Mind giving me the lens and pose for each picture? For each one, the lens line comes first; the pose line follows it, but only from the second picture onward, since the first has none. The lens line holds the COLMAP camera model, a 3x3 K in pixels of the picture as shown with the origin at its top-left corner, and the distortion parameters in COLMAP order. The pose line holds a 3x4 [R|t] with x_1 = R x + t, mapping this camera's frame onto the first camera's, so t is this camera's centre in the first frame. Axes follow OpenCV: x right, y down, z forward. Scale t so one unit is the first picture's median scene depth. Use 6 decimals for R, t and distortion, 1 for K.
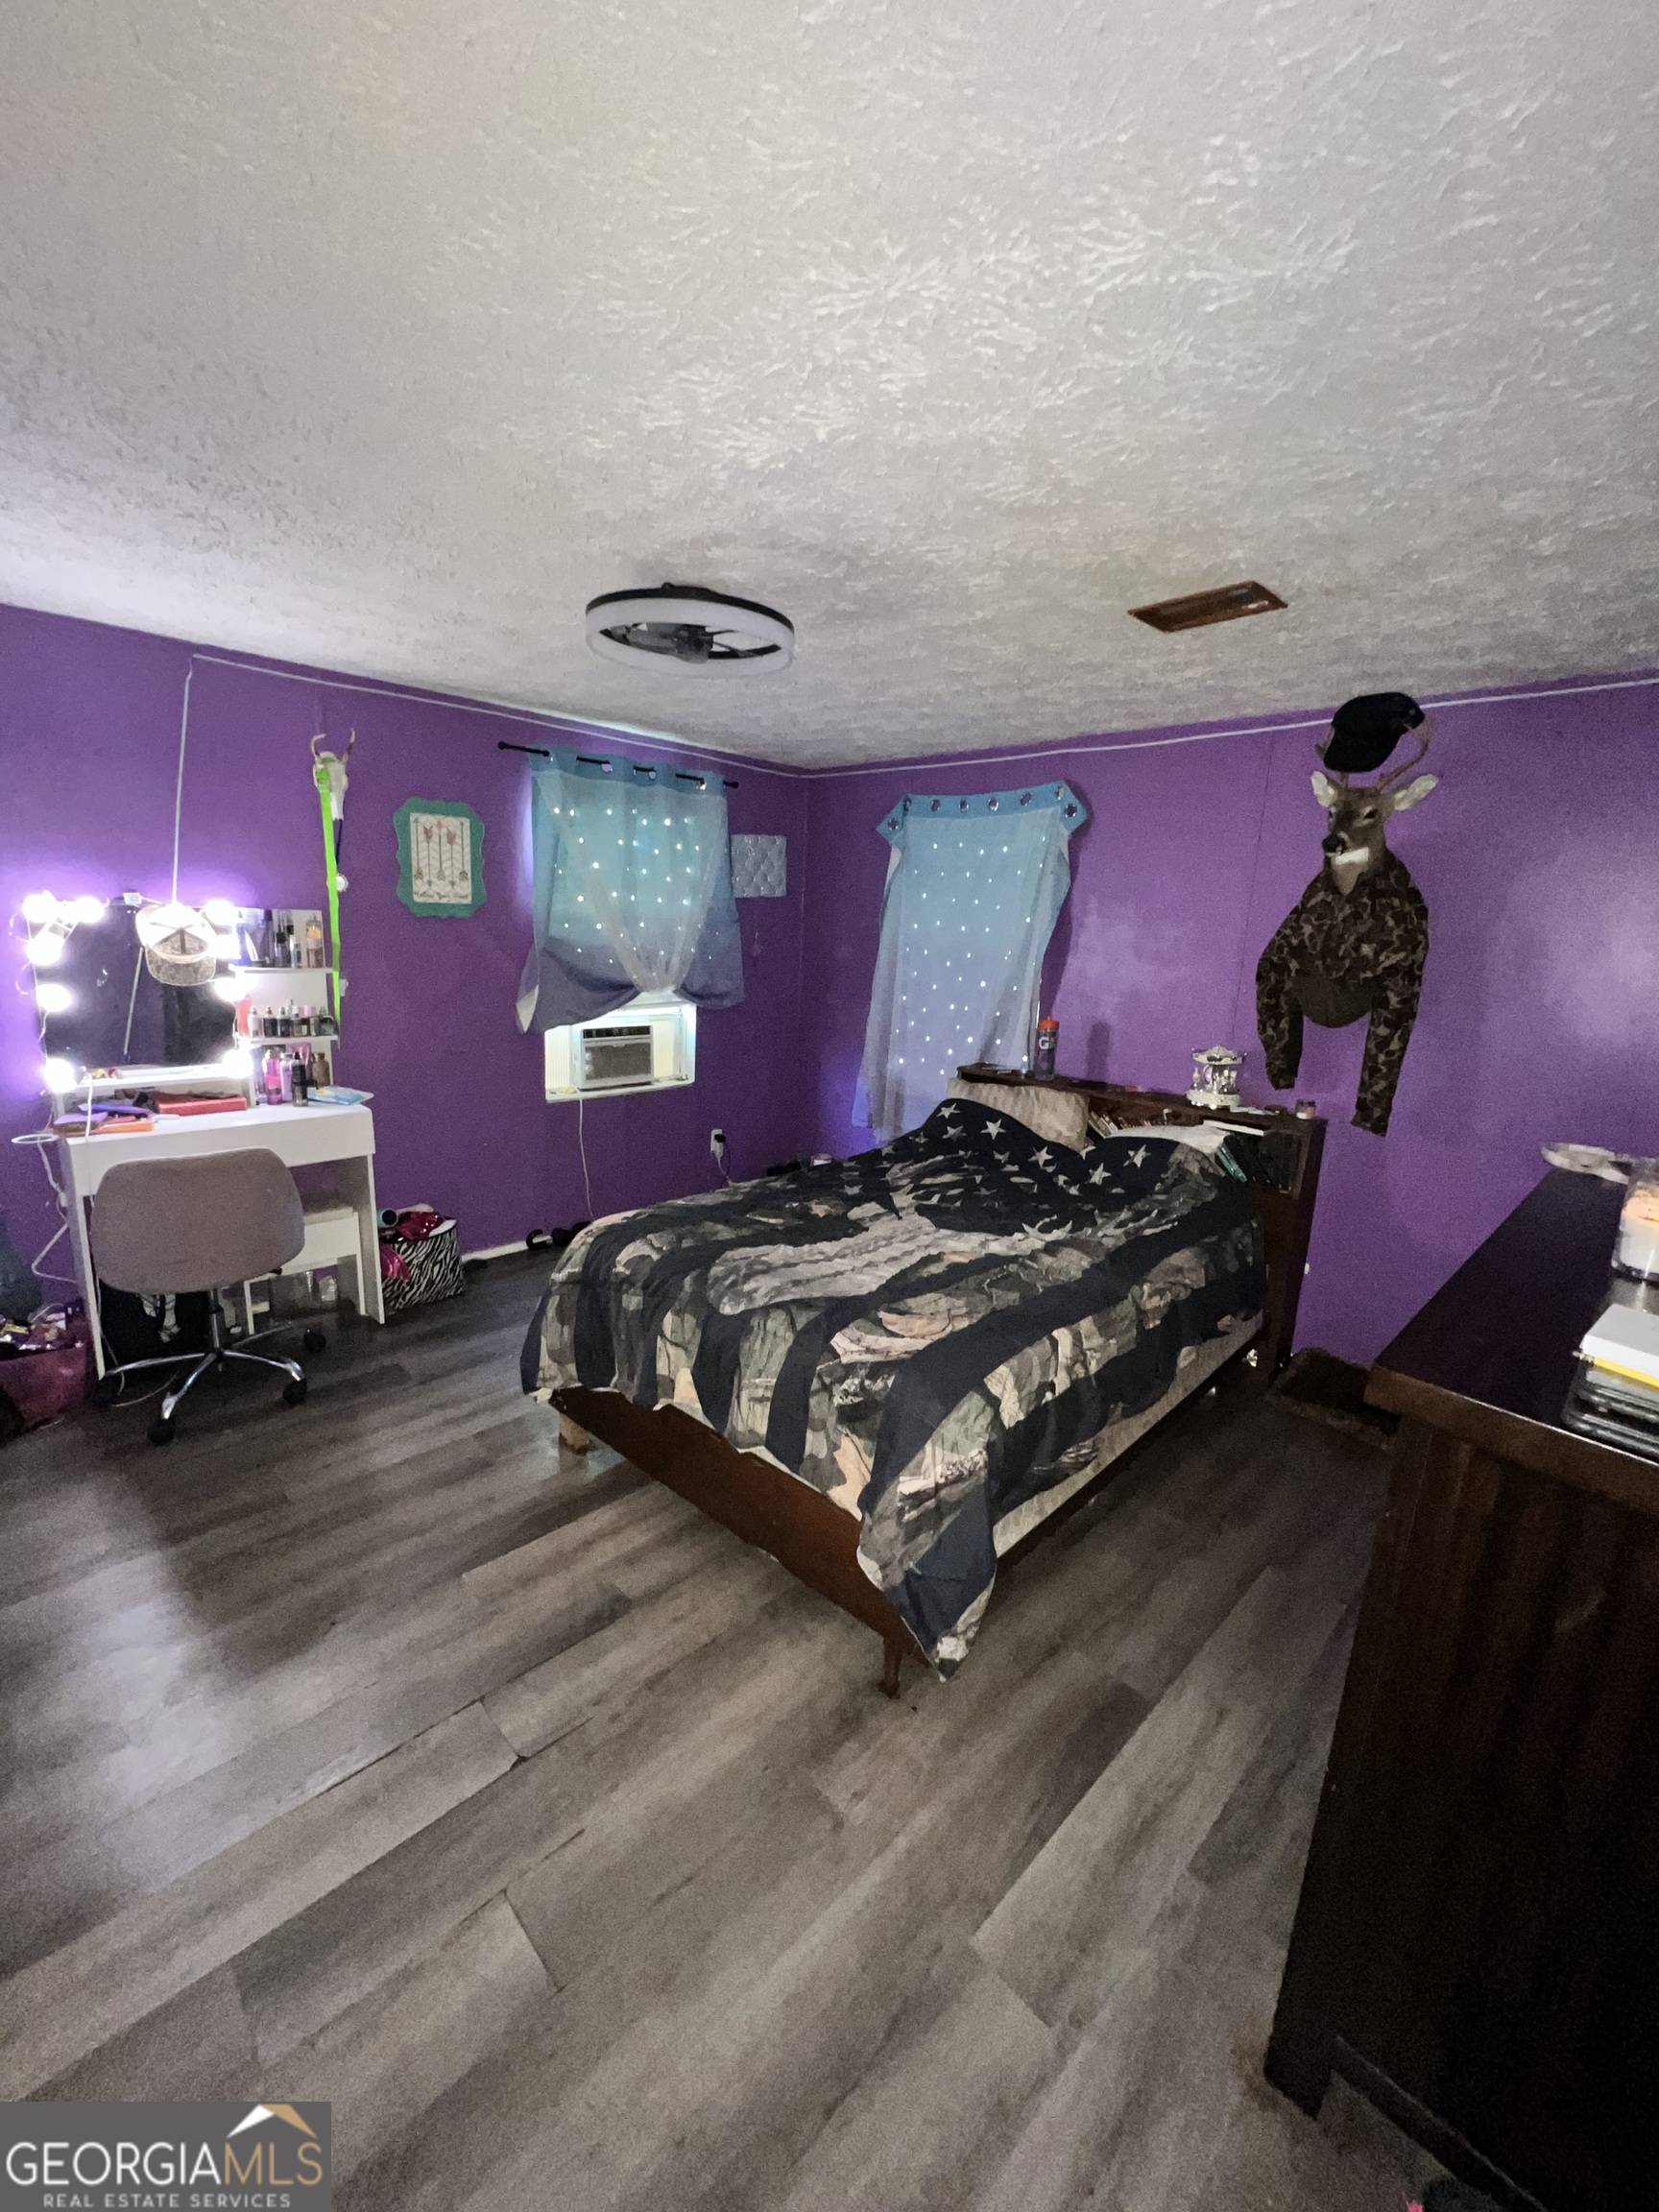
lens RADIAL K [[891.4, 0, 824.6], [0, 891.4, 1105.3], [0, 0, 1]] dist [-0.006660, 0.000859]
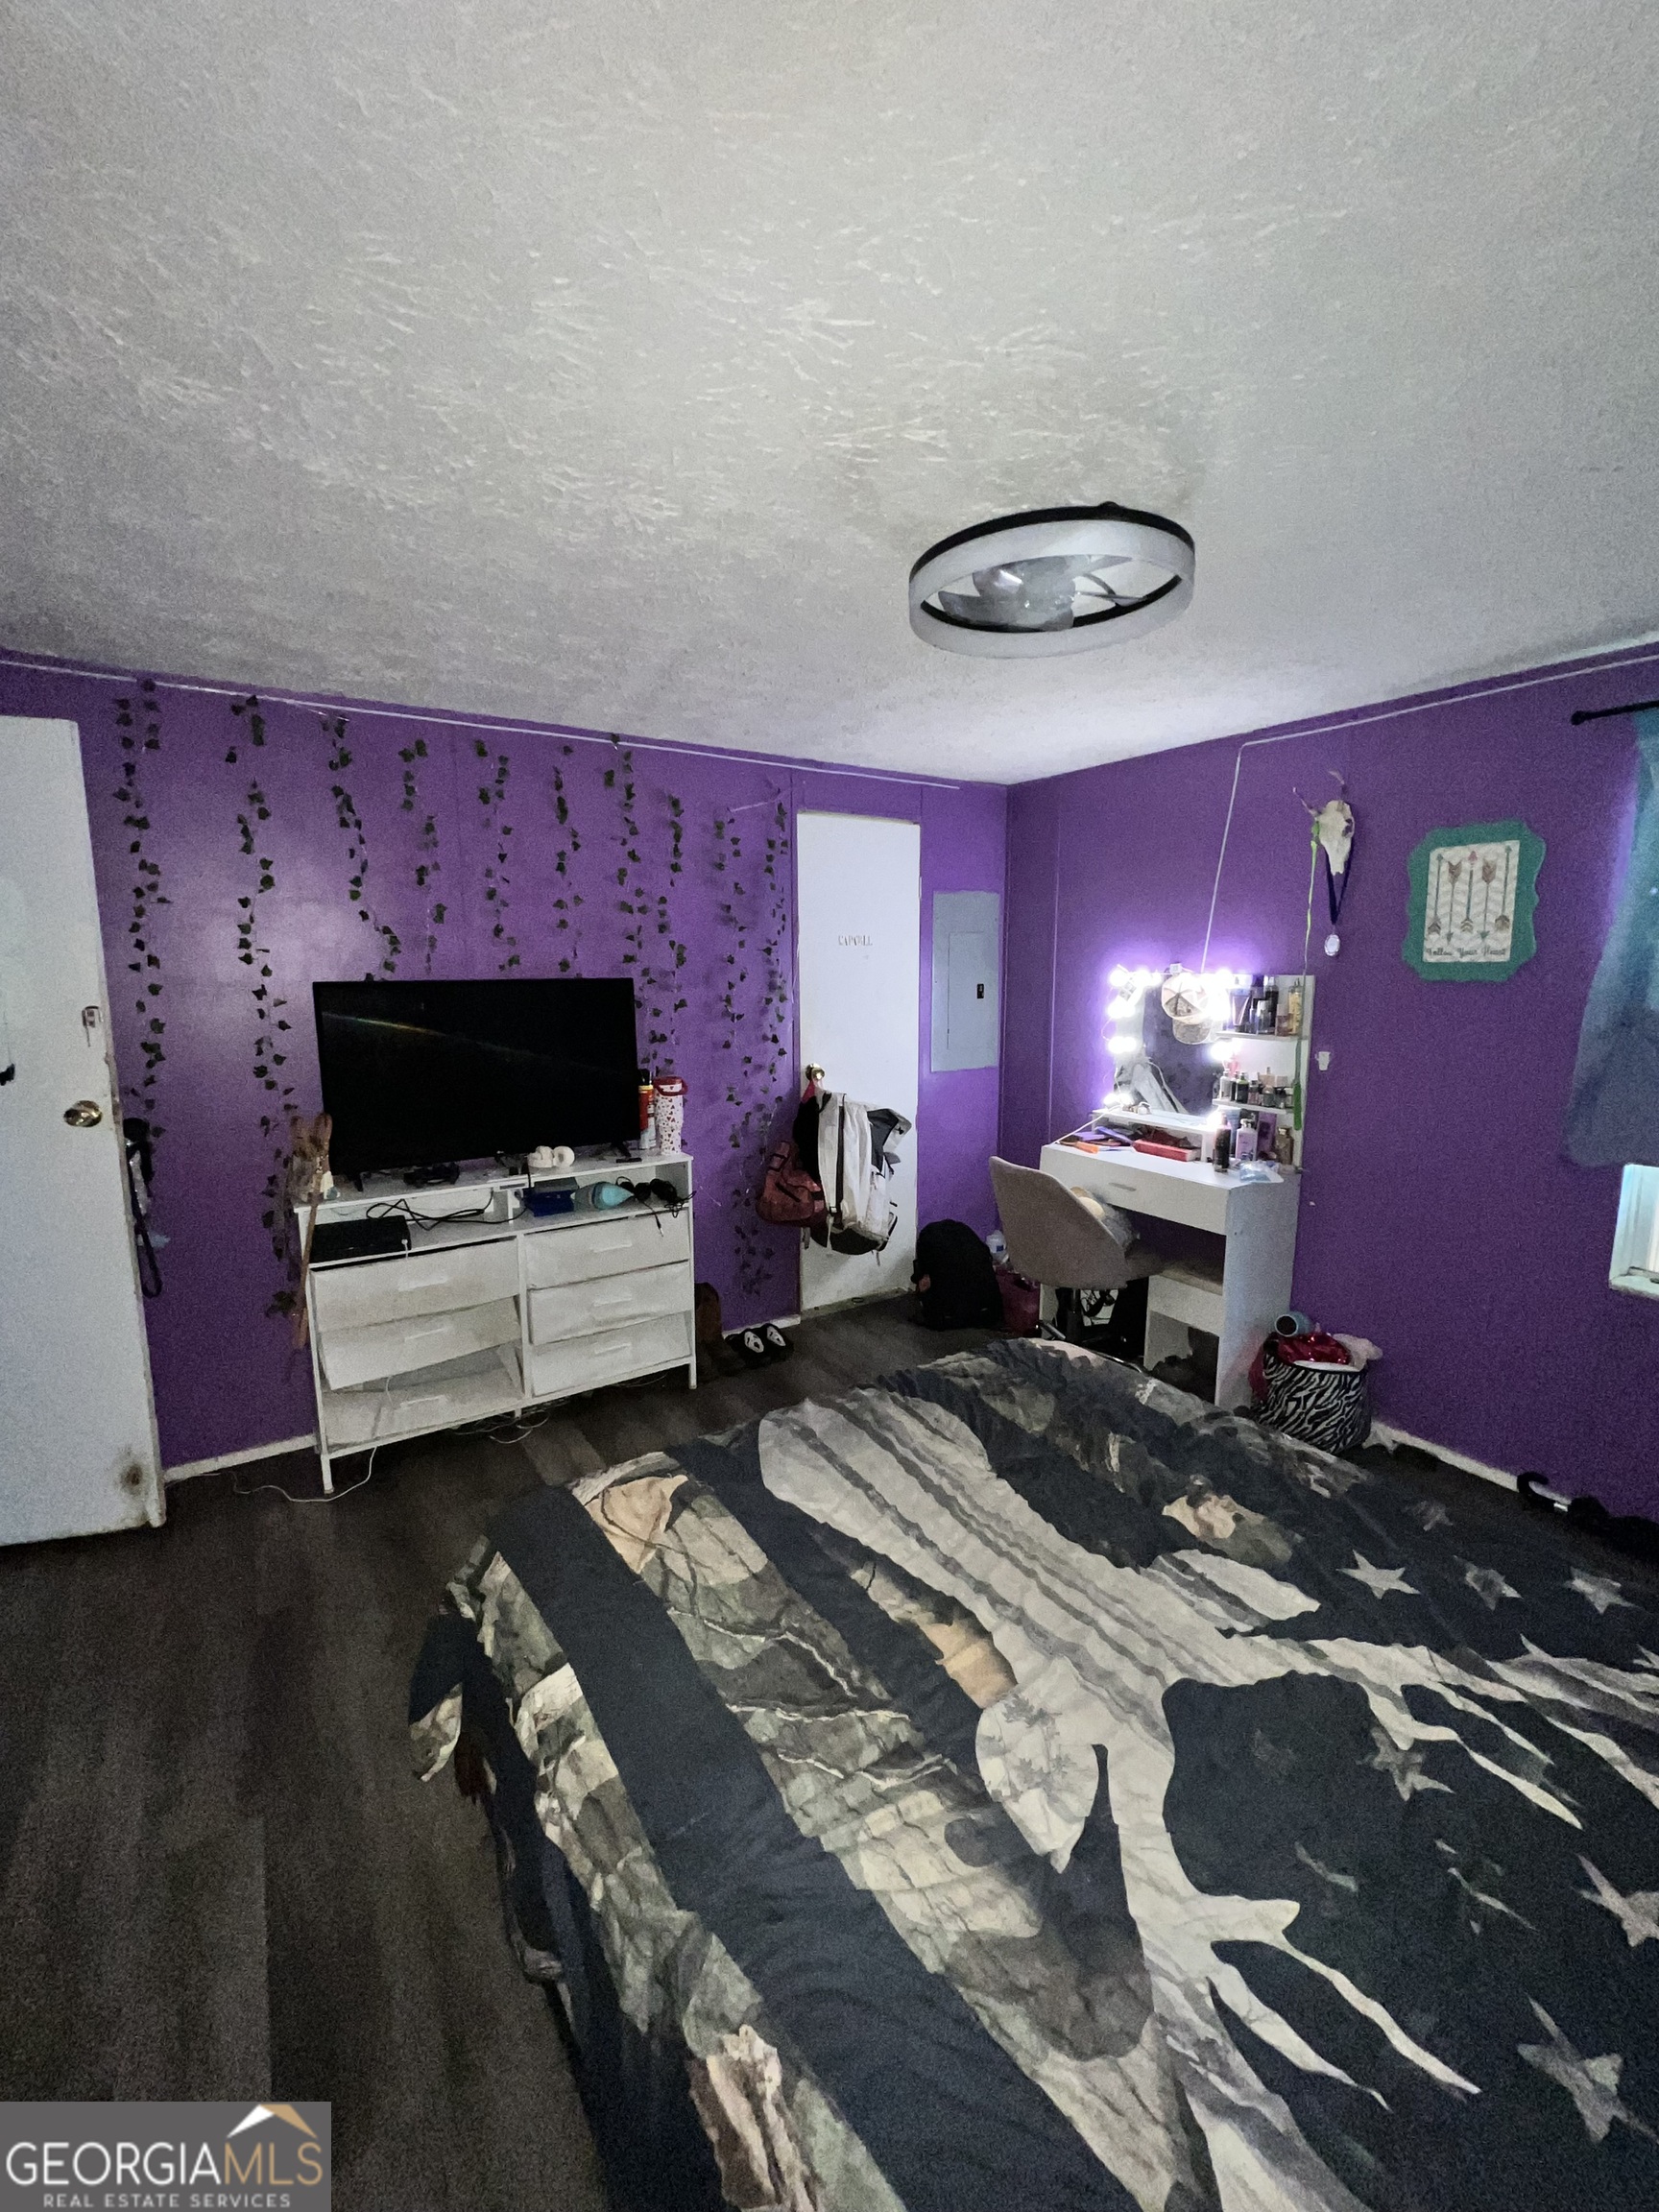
lens RADIAL K [[891.4, 0, 824.2], [0, 891.4, 1103.3], [0, 0, 1]] dist [-0.006660, 0.000859]
pose [[-0.192733, 0.109561, -0.975116, 0.460784], [-0.209163, 0.966321, 0.149914, -0.130143], [0.958700, 0.232851, -0.163326, 0.731675]]
